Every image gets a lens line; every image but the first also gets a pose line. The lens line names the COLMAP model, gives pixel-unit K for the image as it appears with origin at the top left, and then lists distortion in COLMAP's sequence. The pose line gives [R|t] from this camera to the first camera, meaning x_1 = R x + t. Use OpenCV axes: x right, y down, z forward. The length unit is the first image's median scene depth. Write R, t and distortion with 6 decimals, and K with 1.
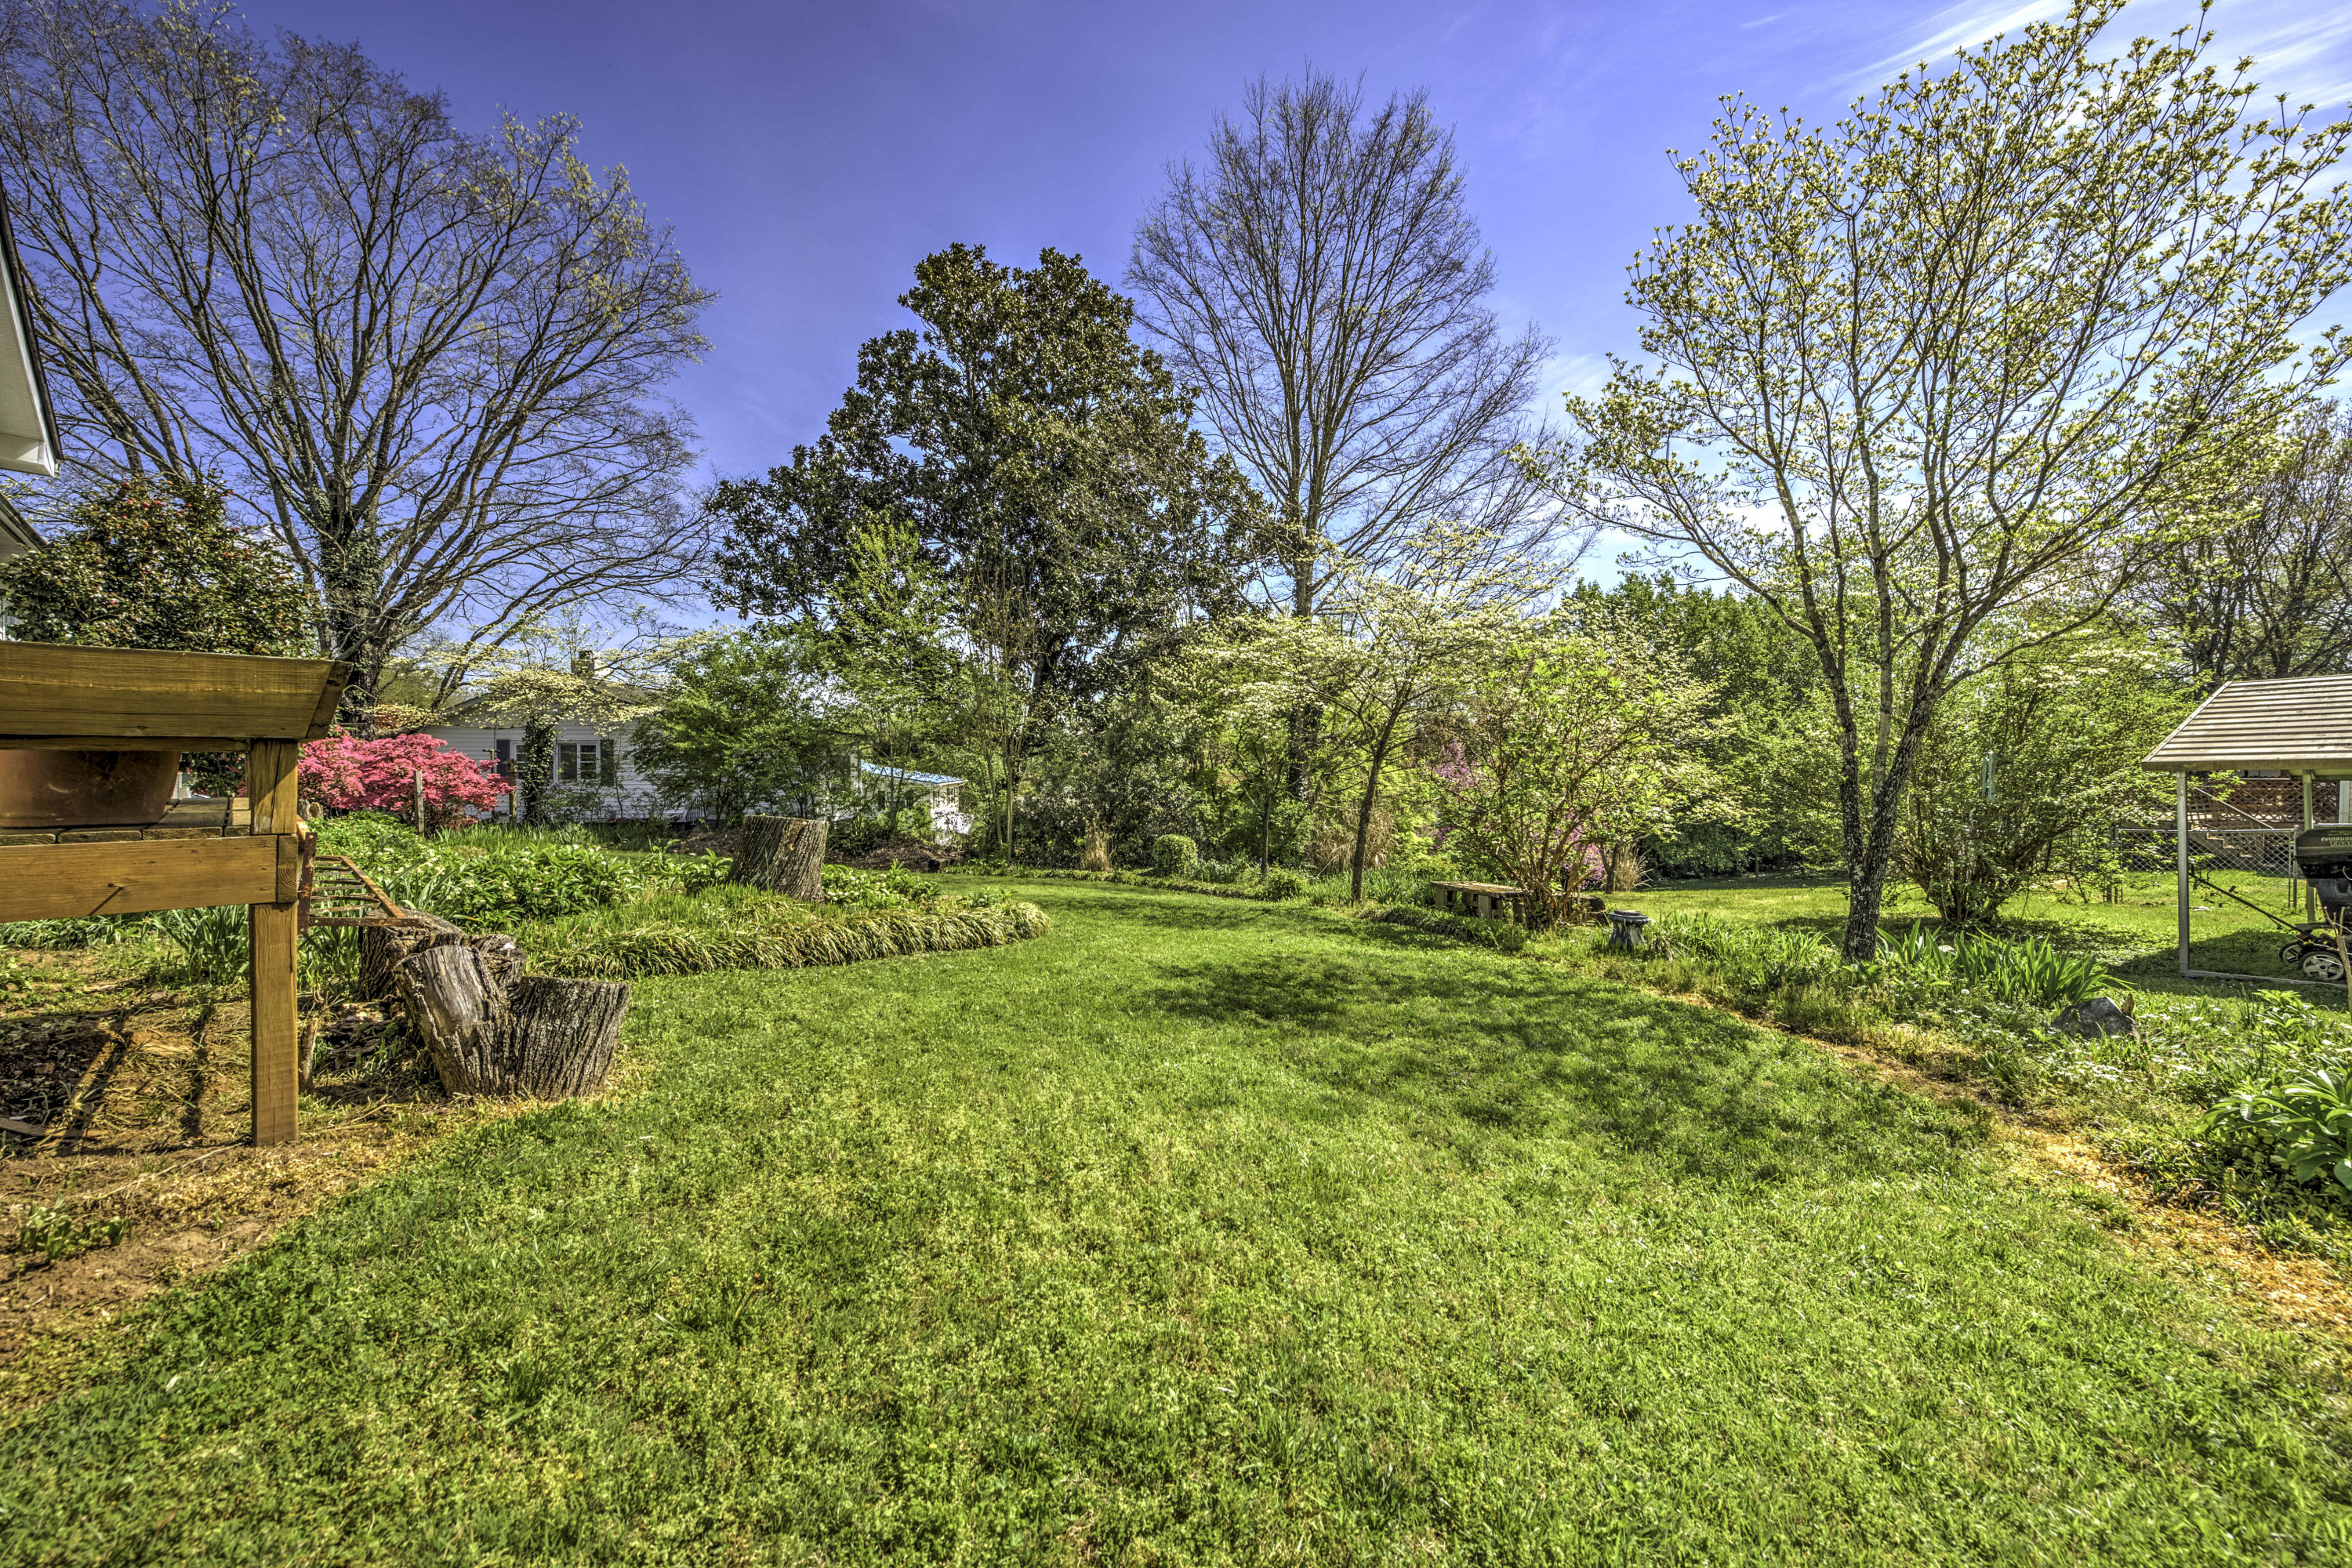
lens RADIAL K [[921.3, 0, 1178.3], [0, 921.3, 783.9], [0, 0, 1]] dist [-0.000491, -0.000032]
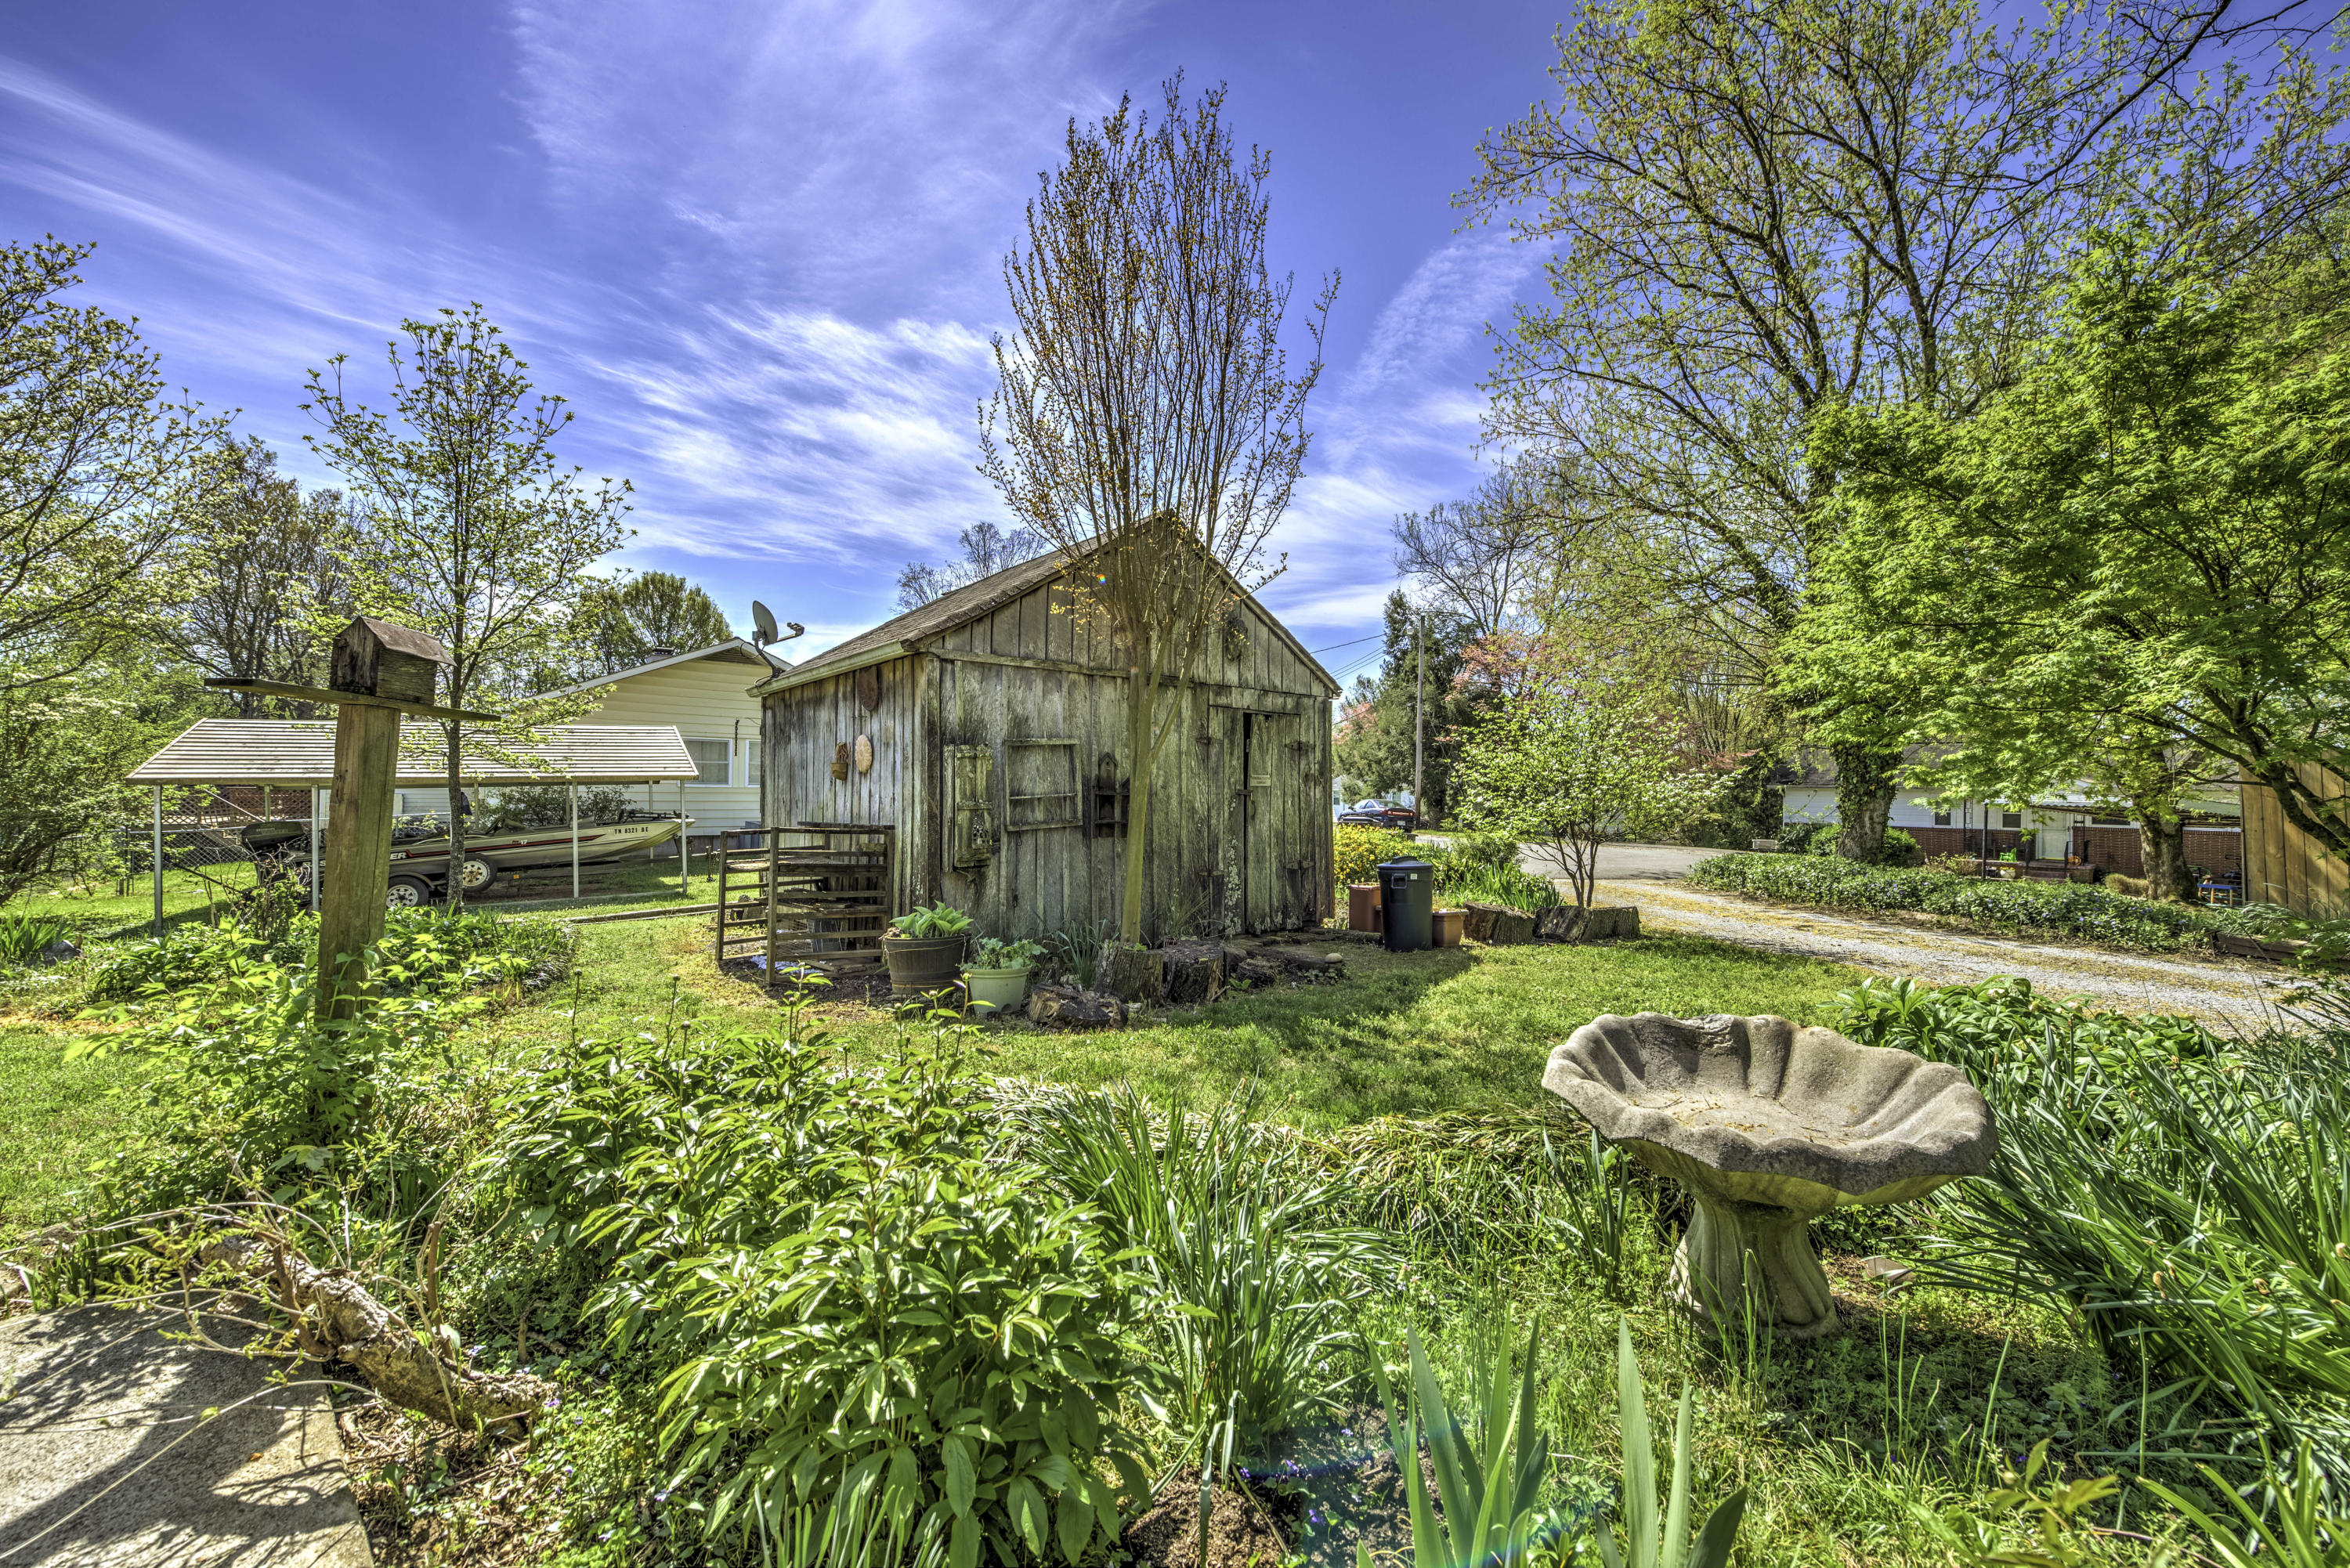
lens RADIAL K [[920.5, 0, 1165.7], [0, 920.5, 777.6], [0, 0, 1]] dist [-0.000491, -0.000032]
pose [[-0.045167, 0.015121, 0.998865, -0.259873], [-0.002529, 0.999880, -0.015251, -0.006676], [-0.998976, -0.003215, -0.045123, -0.332497]]
